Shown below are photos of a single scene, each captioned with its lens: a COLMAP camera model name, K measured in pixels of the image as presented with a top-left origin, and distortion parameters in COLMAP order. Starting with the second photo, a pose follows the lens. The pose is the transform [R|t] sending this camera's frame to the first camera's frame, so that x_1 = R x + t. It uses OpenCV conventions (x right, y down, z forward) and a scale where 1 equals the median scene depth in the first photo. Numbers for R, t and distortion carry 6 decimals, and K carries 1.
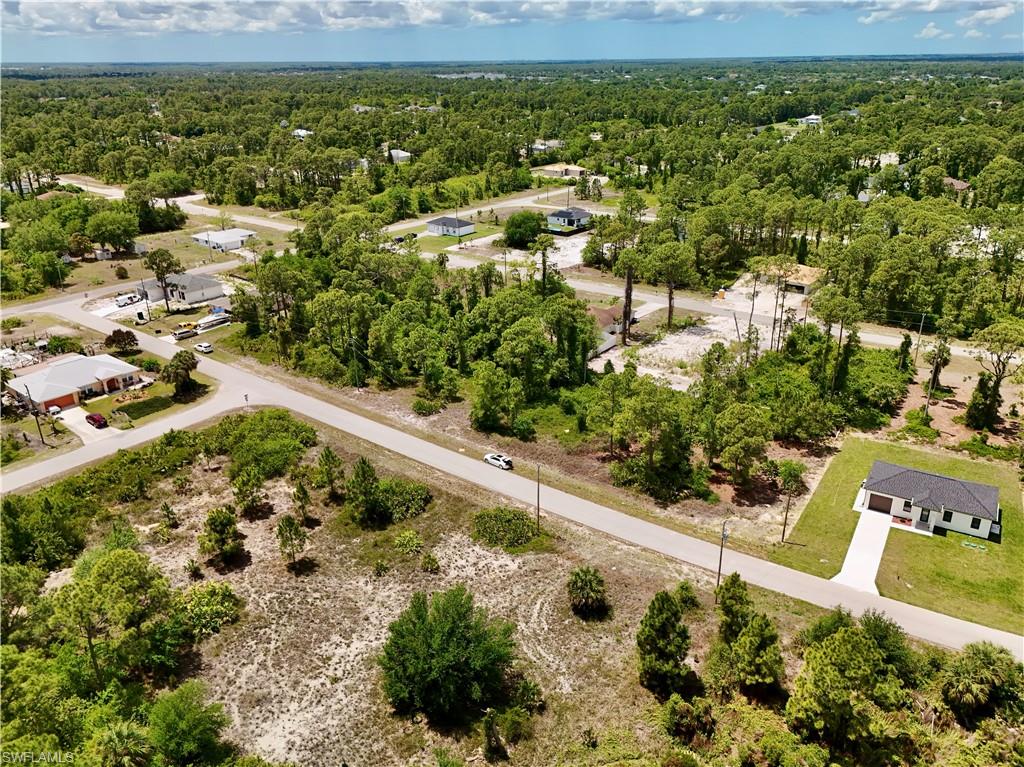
lens RADIAL K [[767.8, 0, 515.4], [0, 767.8, 382.6], [0, 0, 1]] dist [0.080932, -0.087524]
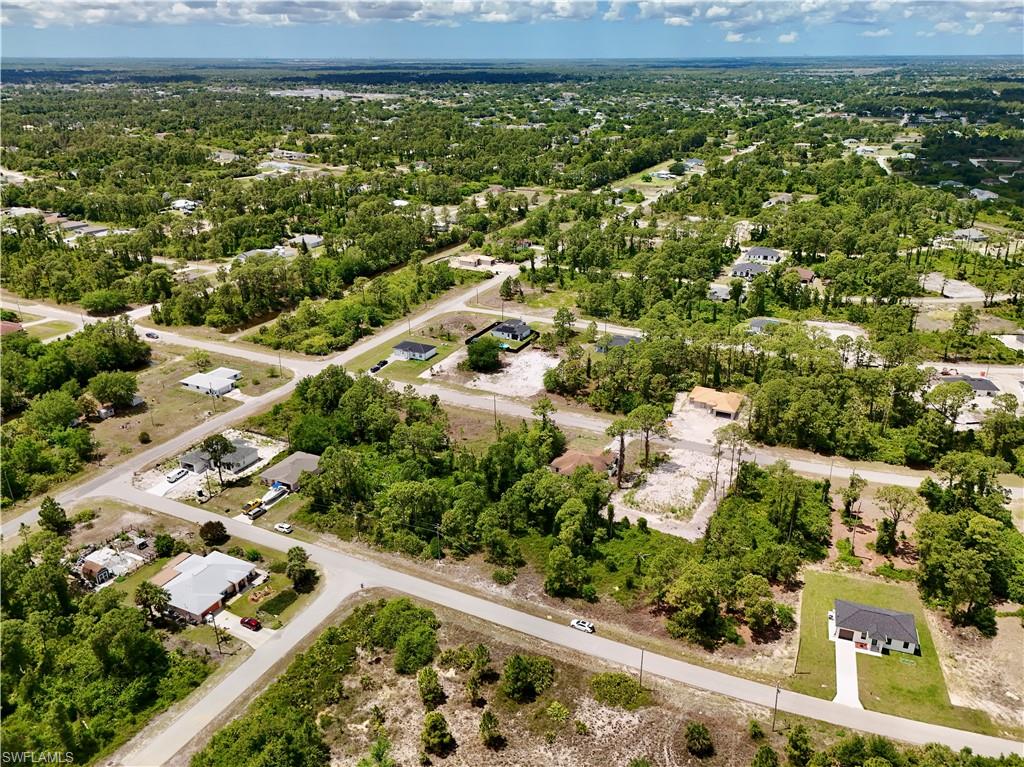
lens RADIAL K [[776.7, 0, 514.0], [0, 776.7, 384.1], [0, 0, 1]] dist [0.065360, -0.058564]
pose [[0.978739, -0.074688, 0.191028, -0.331311], [0.074589, 0.997185, 0.007719, -0.305981], [-0.191067, 0.006694, 0.981554, -0.306214]]
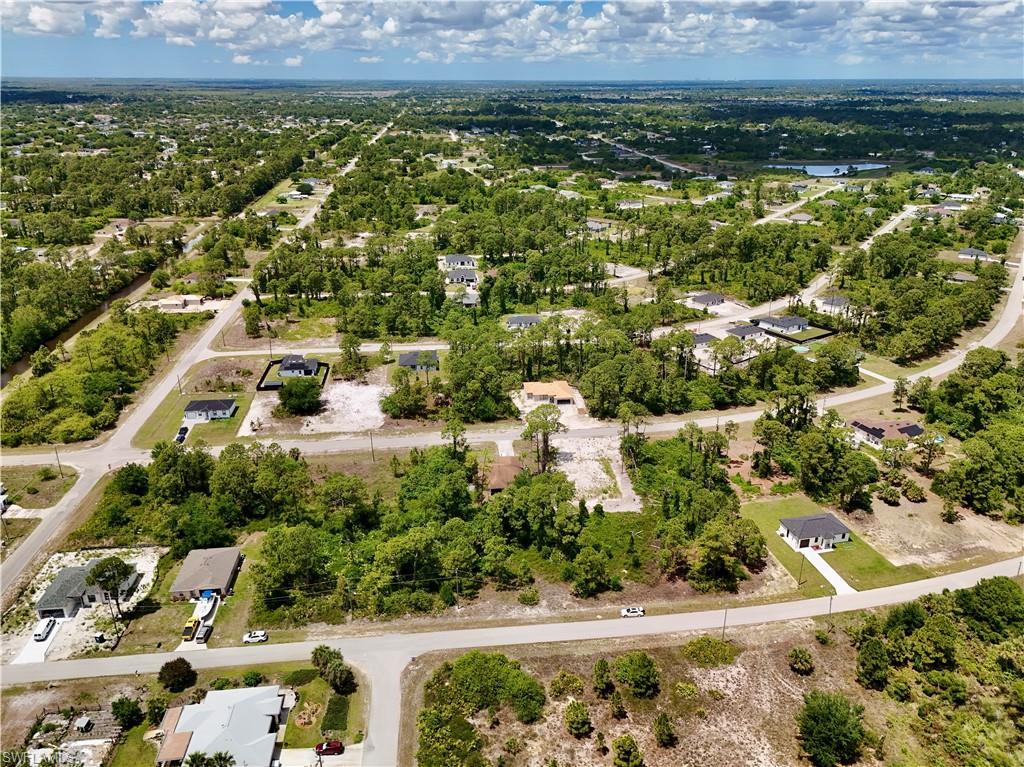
lens RADIAL K [[754.5, 0, 514.6], [0, 754.5, 381.9], [0, 0, 1]] dist [0.060433, -0.052094]
pose [[0.712019, -0.251977, 0.655390, -0.893005], [0.262686, 0.961203, 0.084169, -0.437386], [-0.651172, 0.112232, 0.750586, 0.016340]]
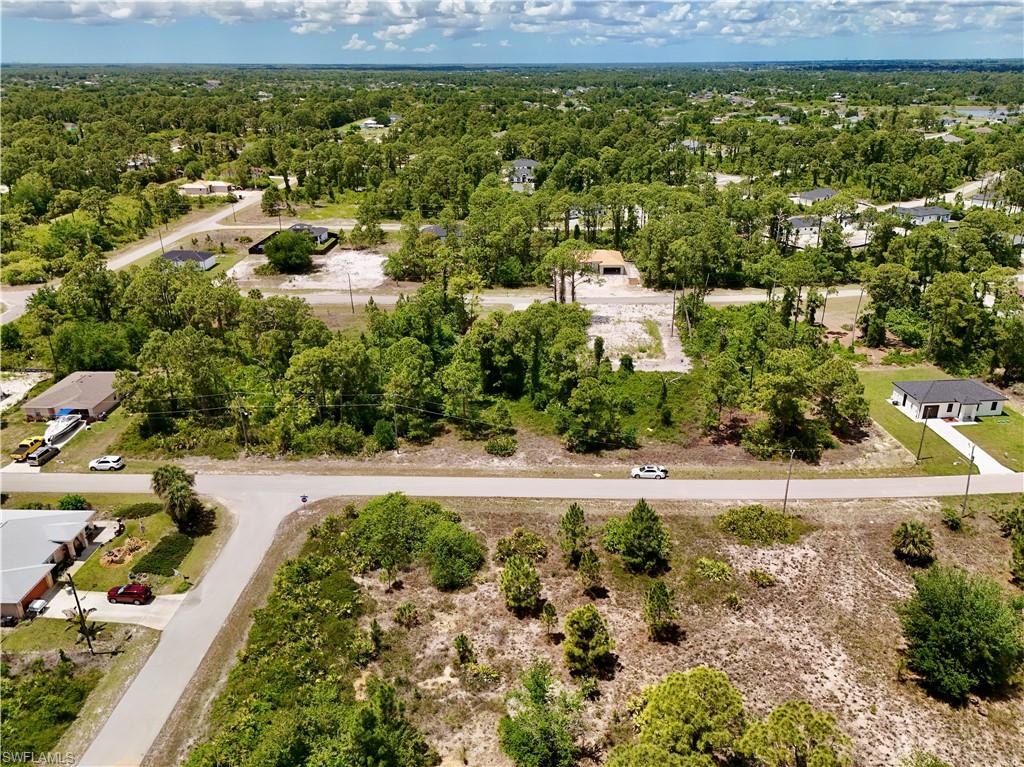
lens RADIAL K [[772.7, 0, 514.8], [0, 772.7, 380.9], [0, 0, 1]] dist [0.064045, -0.056916]
pose [[0.803415, -0.220383, 0.553132, -0.593804], [0.226541, 0.972254, 0.058325, -0.093446], [-0.550639, 0.078448, 0.831049, 0.239711]]
